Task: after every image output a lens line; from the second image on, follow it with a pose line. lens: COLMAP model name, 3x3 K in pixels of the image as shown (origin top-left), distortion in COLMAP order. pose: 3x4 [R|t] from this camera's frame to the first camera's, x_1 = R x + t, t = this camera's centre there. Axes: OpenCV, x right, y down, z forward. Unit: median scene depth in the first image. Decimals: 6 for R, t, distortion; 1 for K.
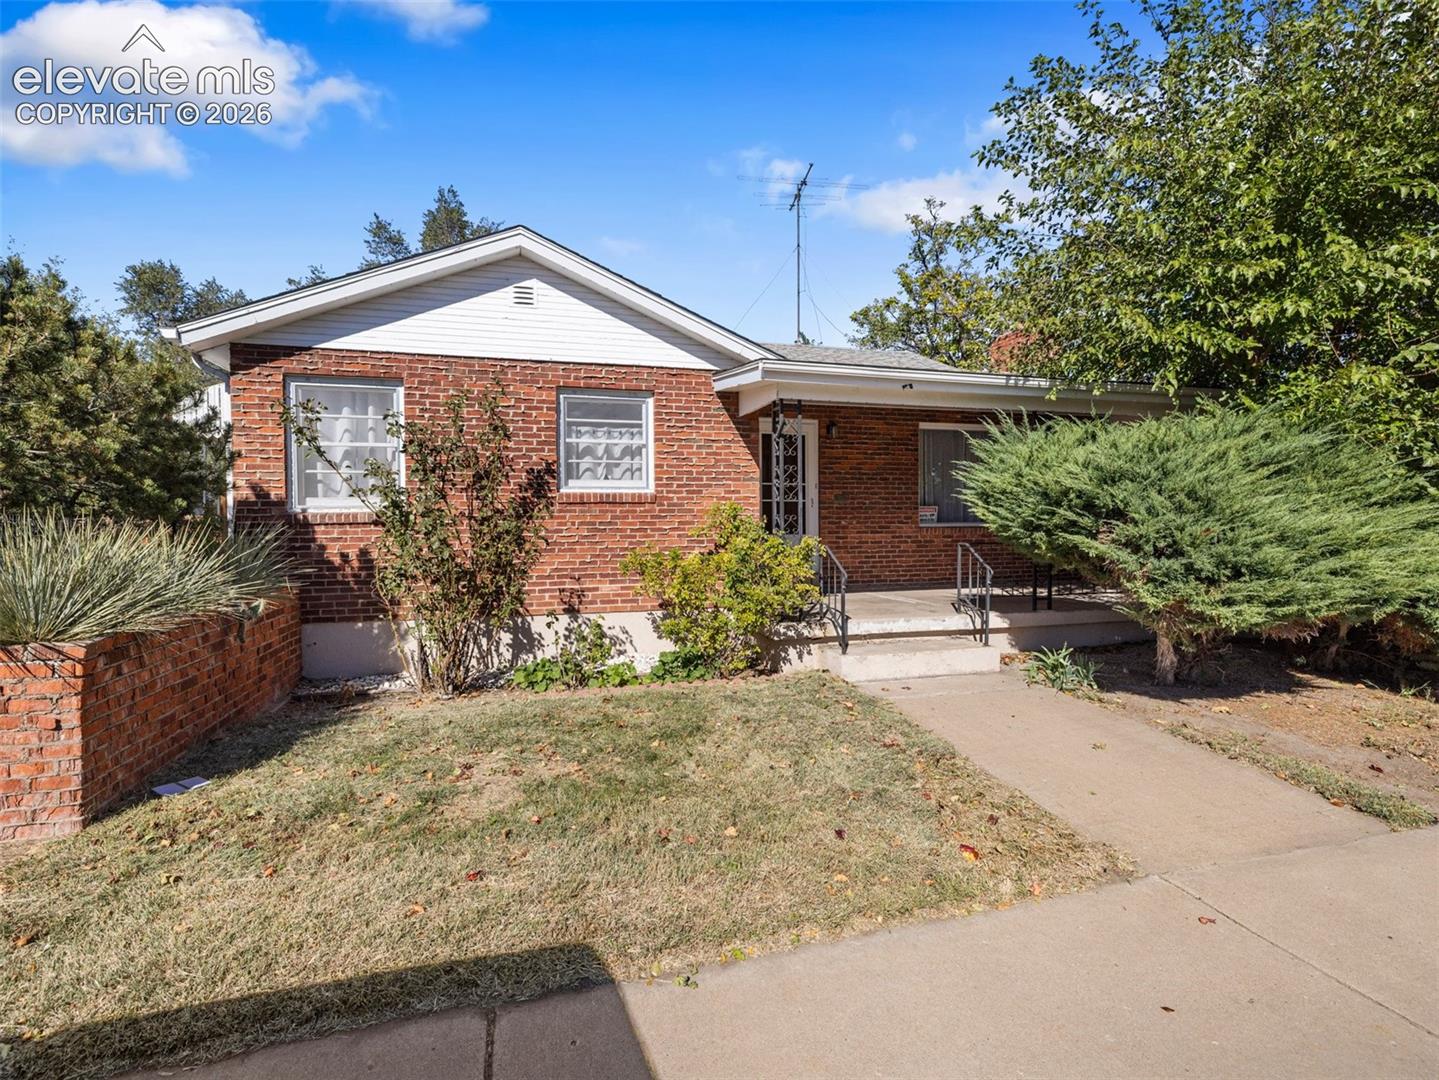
lens RADIAL K [[686.3, 0, 712.3], [0, 686.3, 537.5], [0, 0, 1]] dist [0.002425, -0.000304]
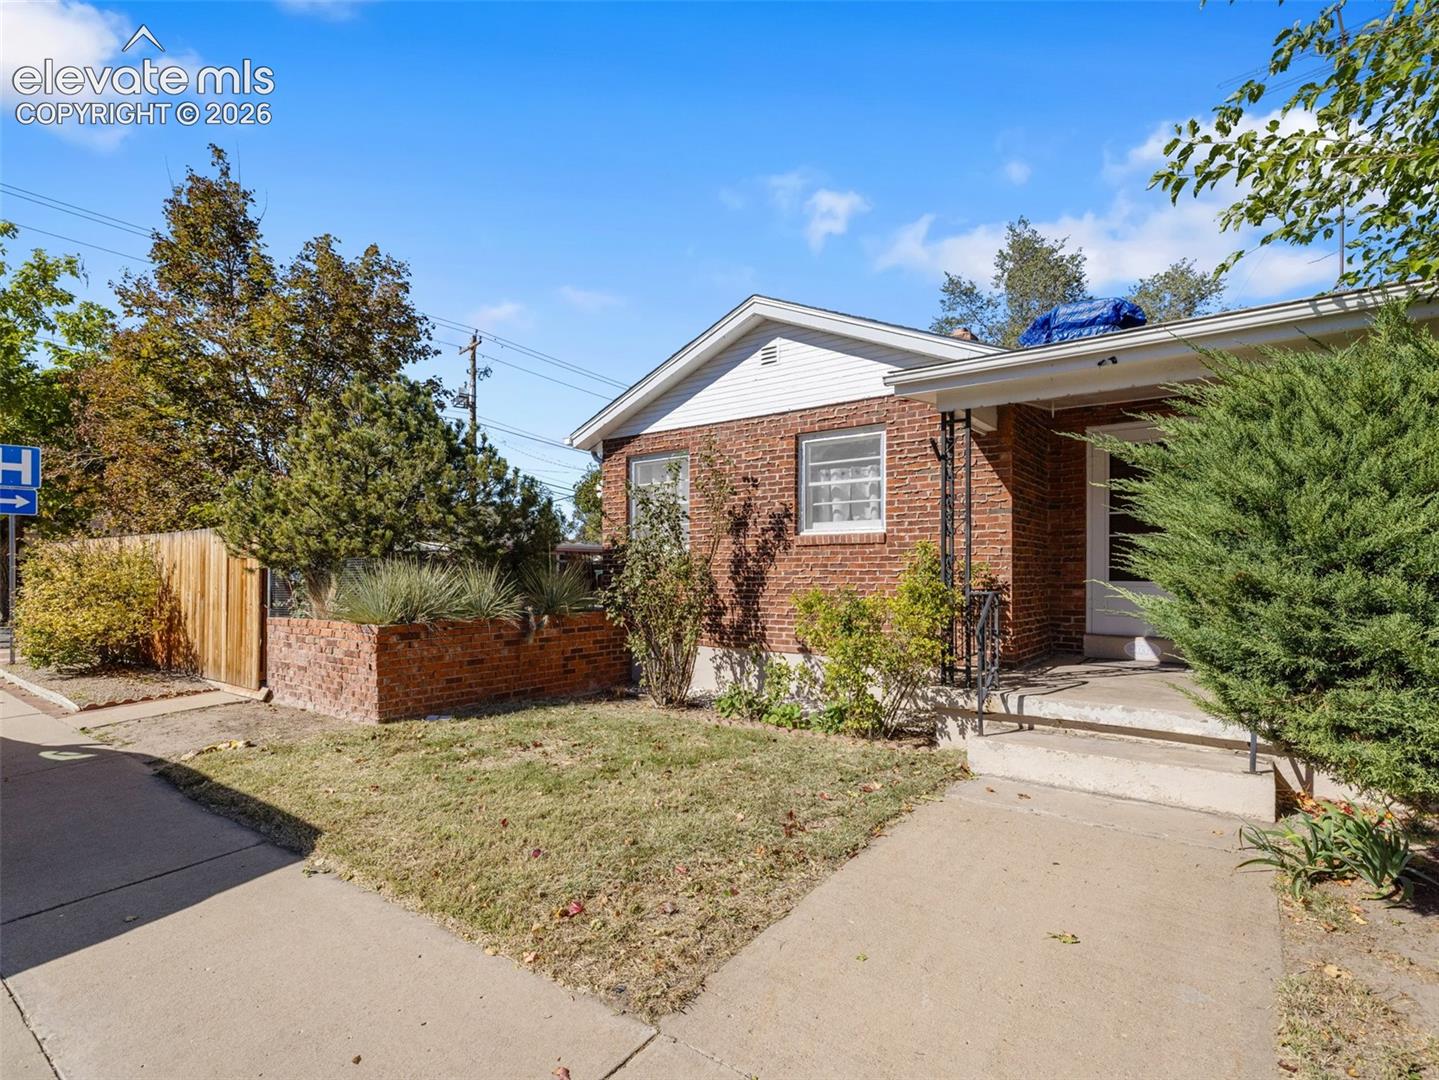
lens RADIAL K [[708.3, 0, 713.0], [0, 708.3, 575.8], [0, 0, 1]] dist [0.000798, -0.000058]
pose [[0.613836, 0.009237, -0.789379, 0.546457], [-0.020377, 0.999784, -0.004146, 0.002079], [0.789170, 0.018631, 0.613892, 0.243057]]
